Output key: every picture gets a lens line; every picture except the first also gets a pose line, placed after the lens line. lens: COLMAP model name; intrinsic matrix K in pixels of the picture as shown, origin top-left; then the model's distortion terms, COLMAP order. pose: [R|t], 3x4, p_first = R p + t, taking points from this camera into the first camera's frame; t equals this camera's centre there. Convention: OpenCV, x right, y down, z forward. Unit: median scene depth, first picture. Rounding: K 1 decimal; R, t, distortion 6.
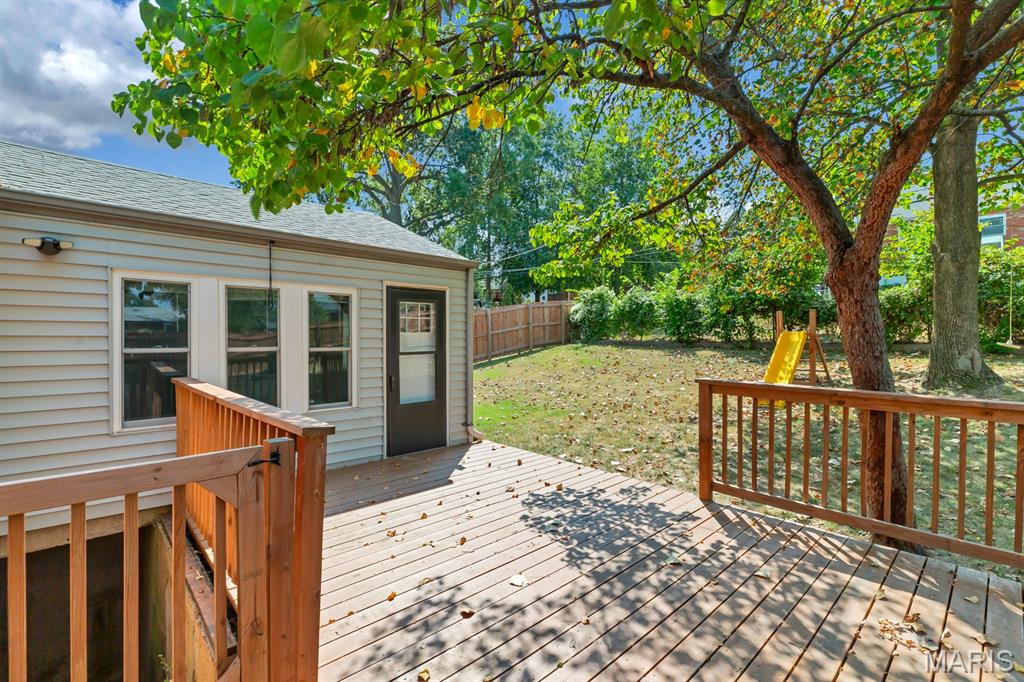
lens RADIAL K [[462.4, 0, 512.0], [0, 462.4, 341.0], [0, 0, 1]] dist [0.003243, 0.000435]
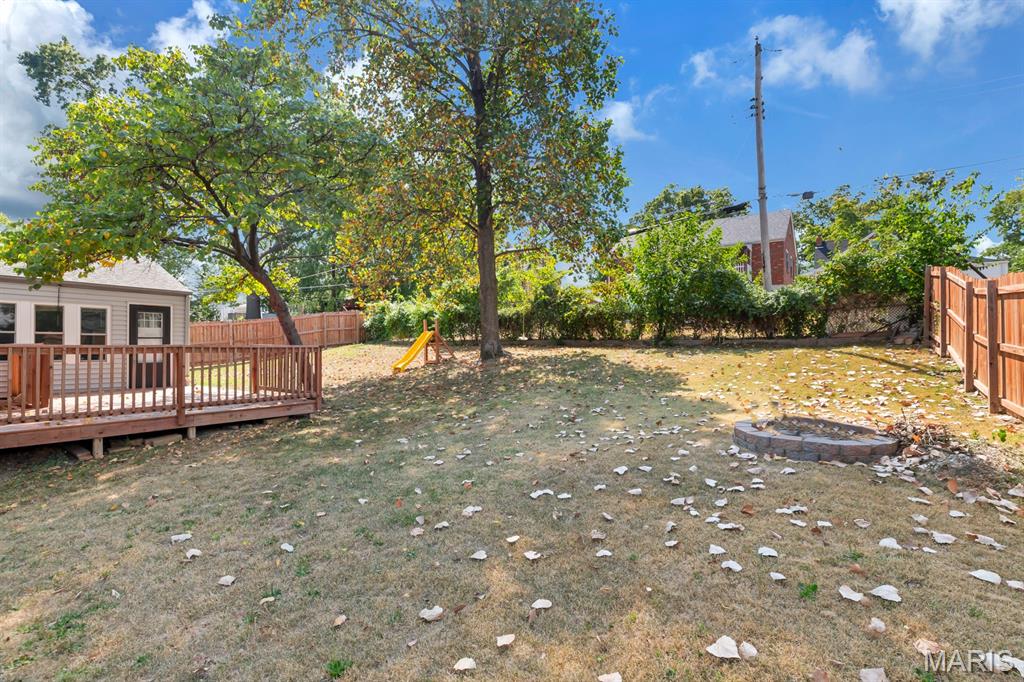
lens RADIAL K [[478.0, 0, 512.0], [0, 478.0, 341.0], [0, 0, 1]] dist [0.001125, 0.000169]
pose [[0.981524, 0.001268, 0.191332, 0.987818], [0.002850, 0.999770, -0.021245, 0.092916], [-0.191315, 0.021397, 0.981295, -1.403586]]
